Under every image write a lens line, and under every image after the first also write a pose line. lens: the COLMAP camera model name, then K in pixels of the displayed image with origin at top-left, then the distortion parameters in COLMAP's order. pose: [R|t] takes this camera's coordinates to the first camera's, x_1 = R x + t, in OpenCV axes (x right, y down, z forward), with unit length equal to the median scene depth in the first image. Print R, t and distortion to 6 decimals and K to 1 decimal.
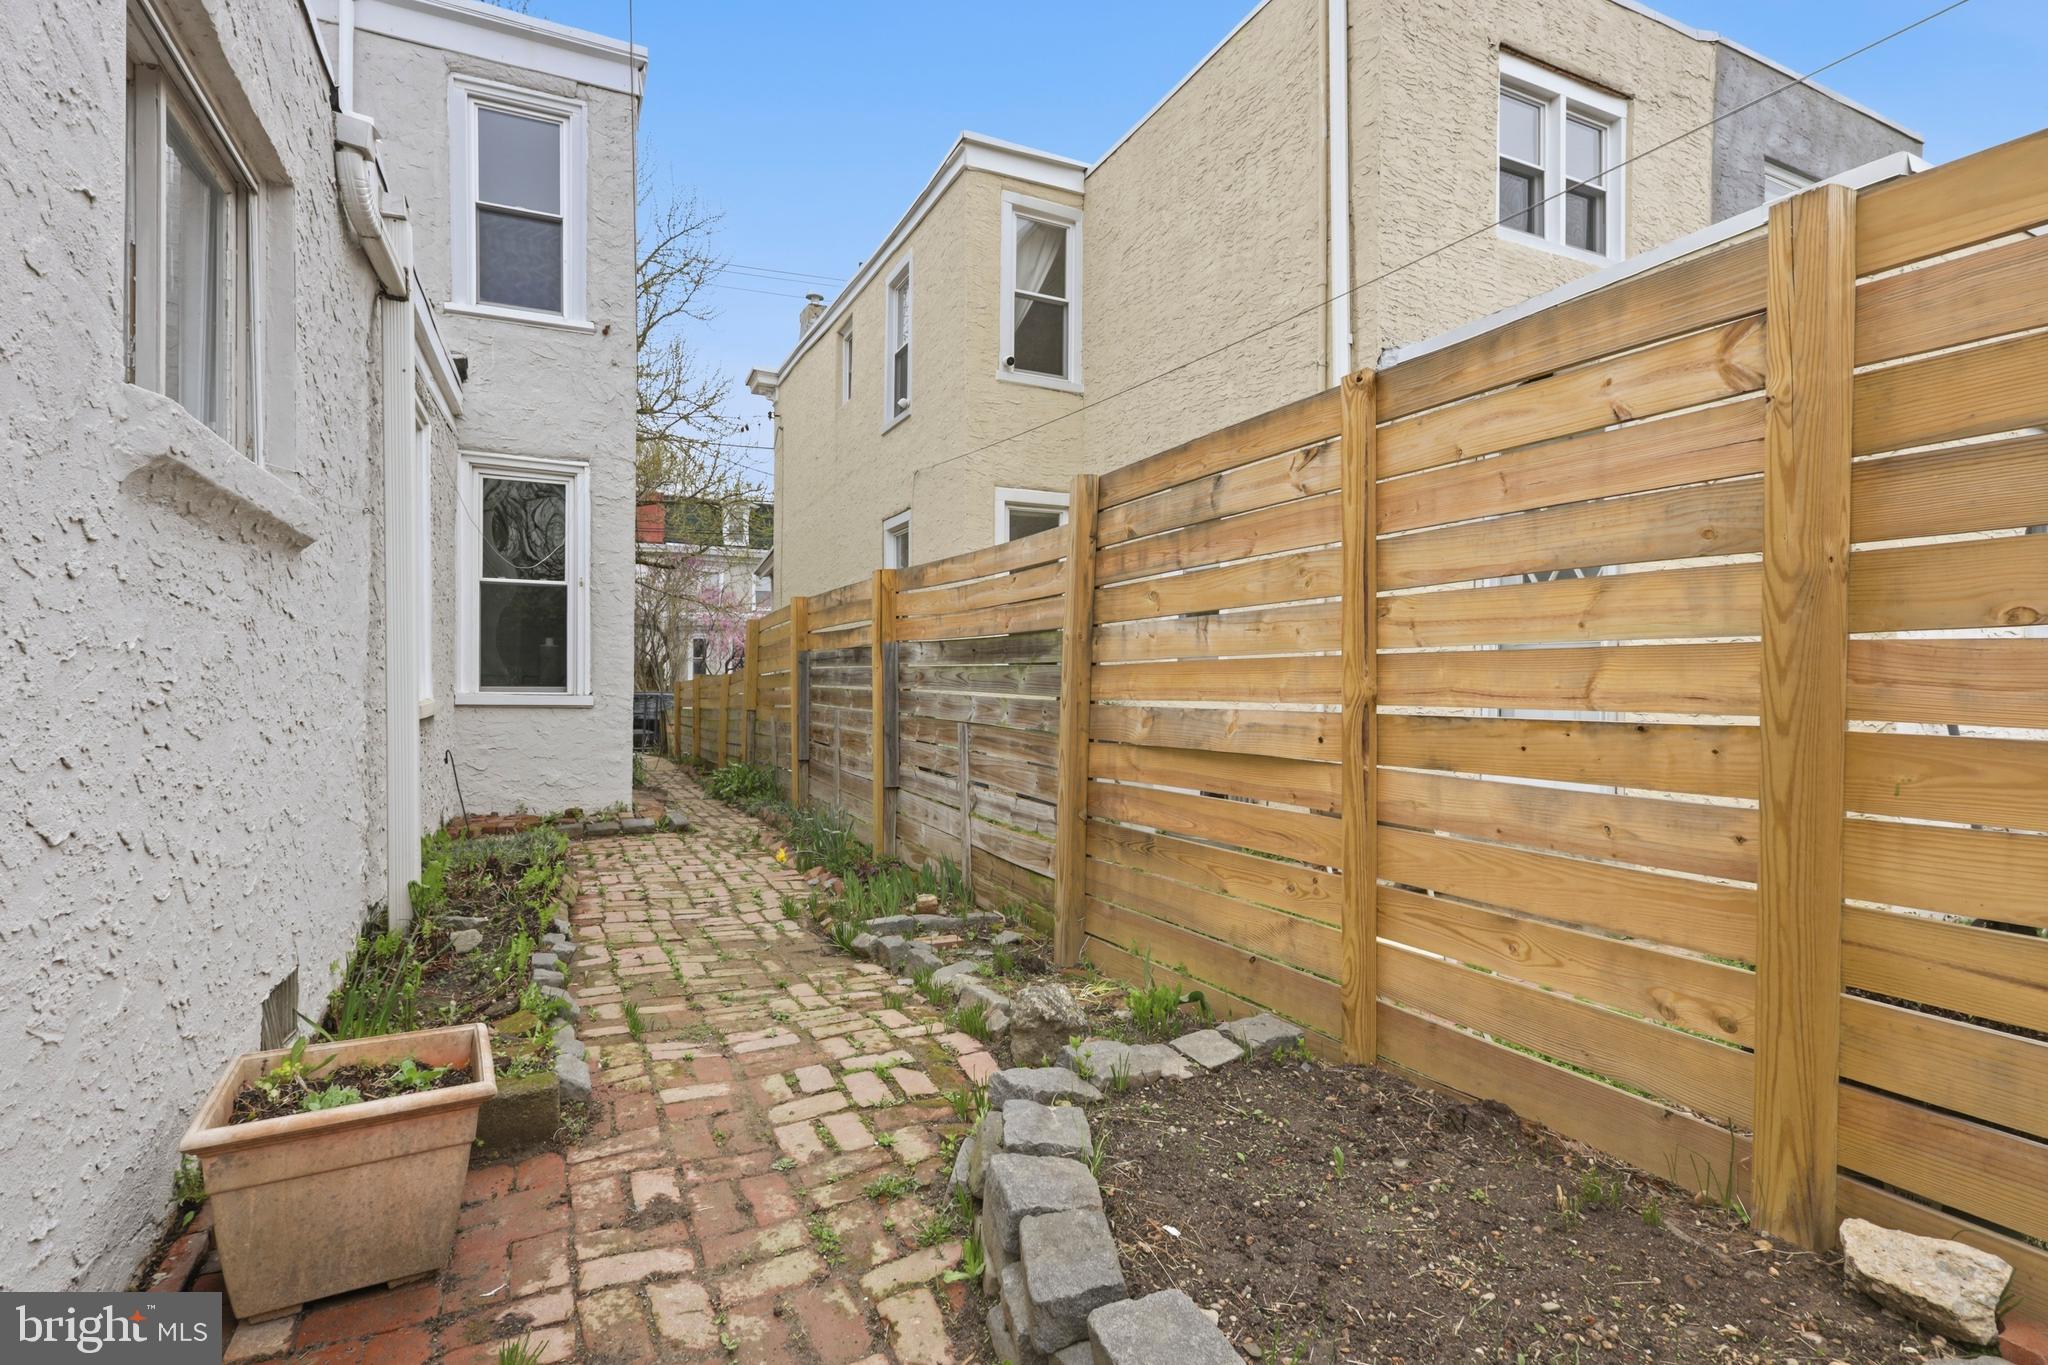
lens RADIAL K [[972.4, 0, 1019.1], [0, 972.4, 680.1], [0, 0, 1]] dist [0.000266, 0.001043]
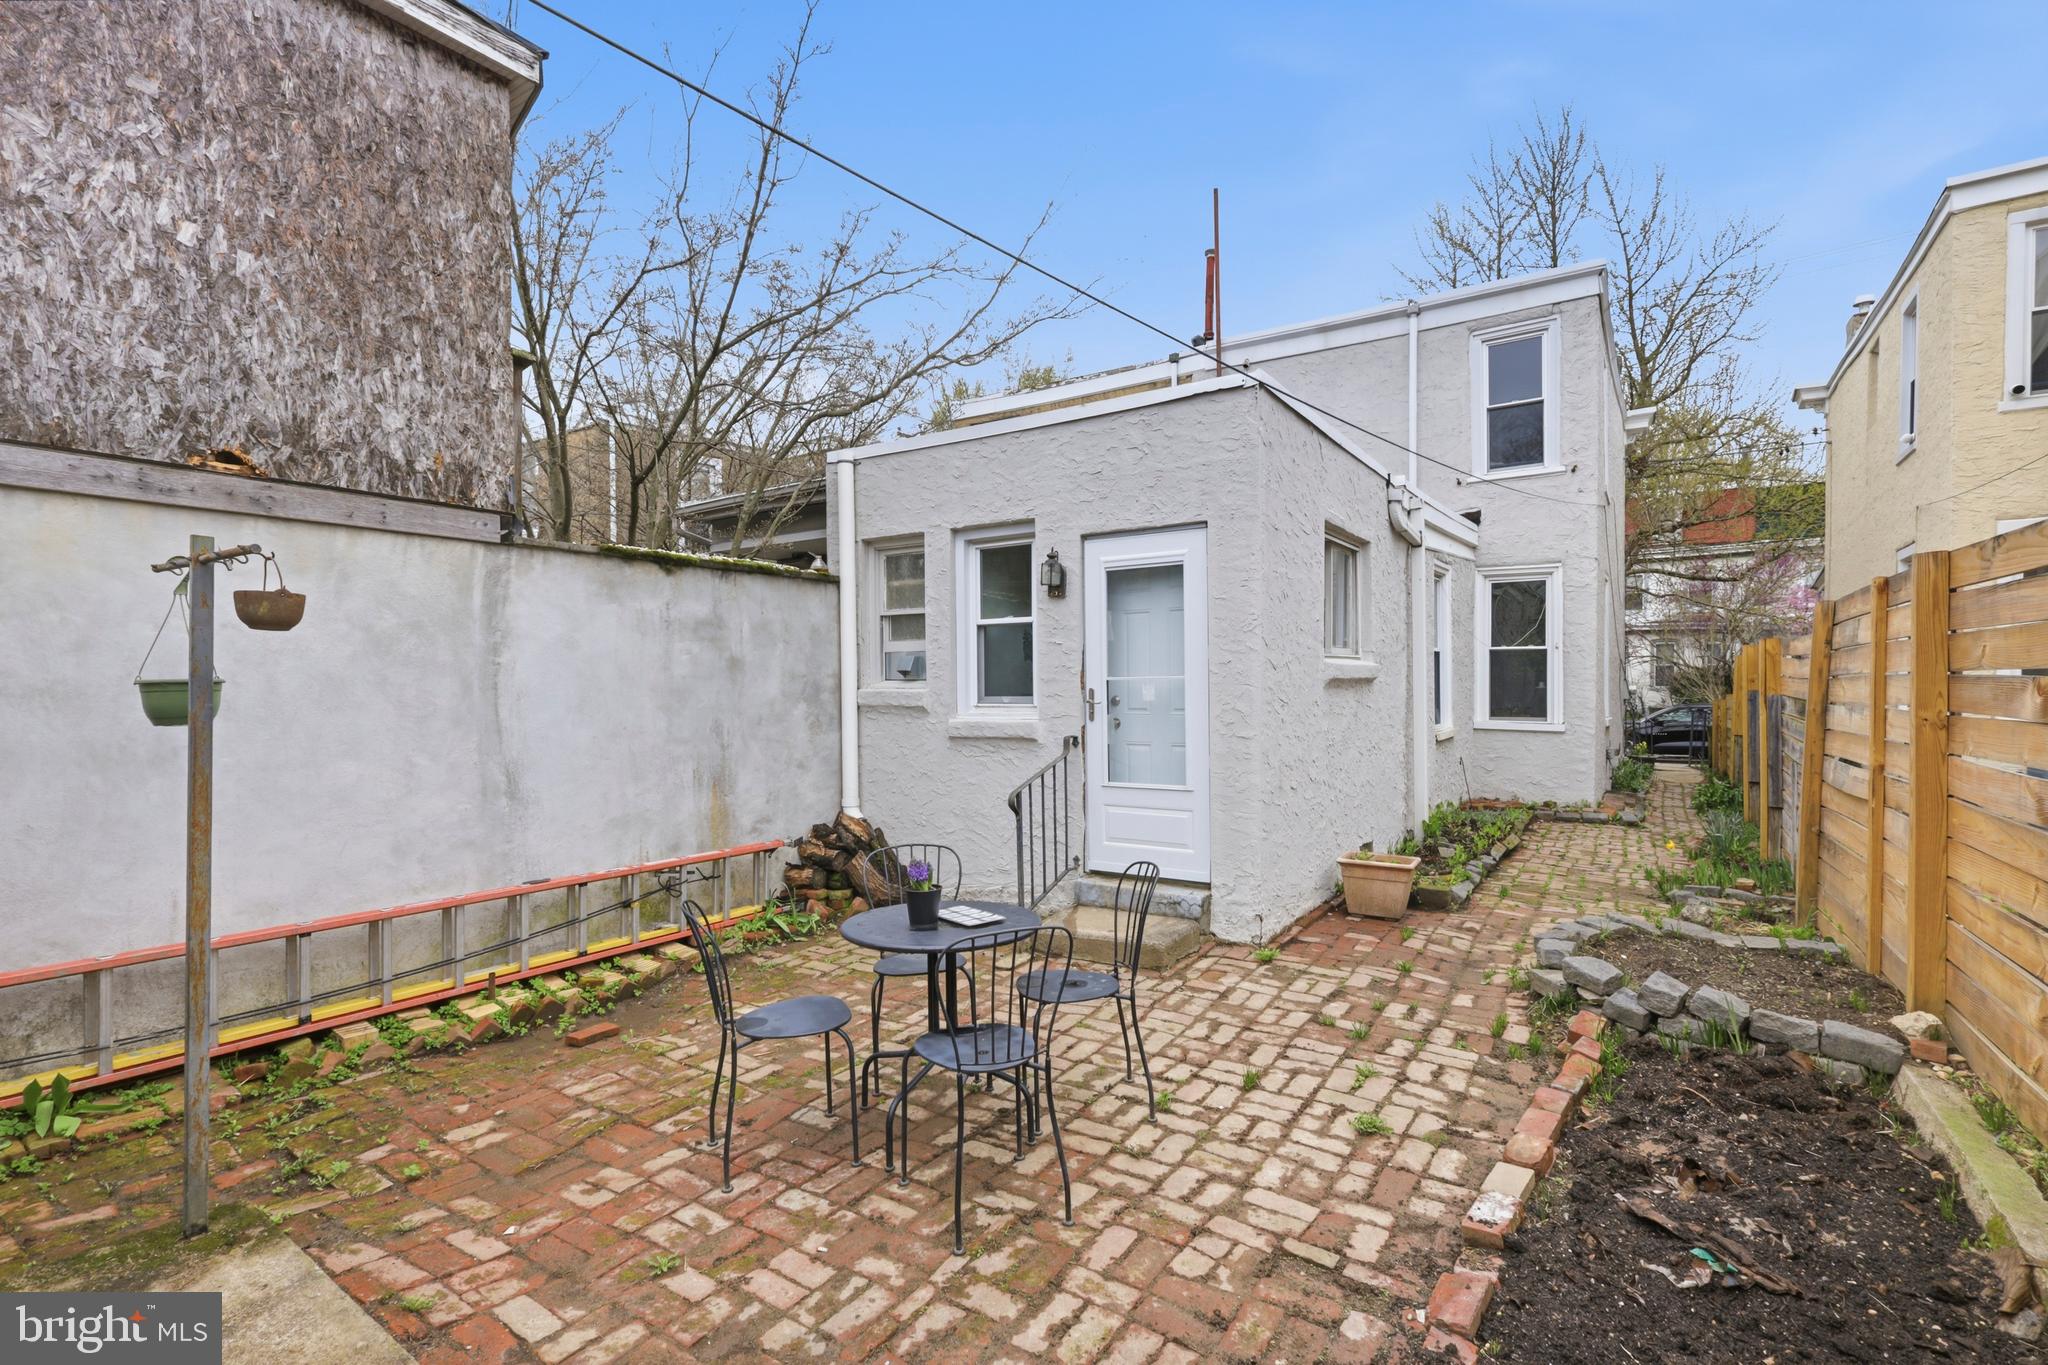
lens RADIAL K [[972.4, 0, 1019.8], [0, 972.4, 683.2], [0, 0, 1]] dist [0.000266, 0.001043]
pose [[0.515482, -0.002061, -0.856898, 0.386754], [0.005504, 0.999984, 0.000906, -0.051795], [0.856883, -0.005183, 0.515485, -0.443842]]
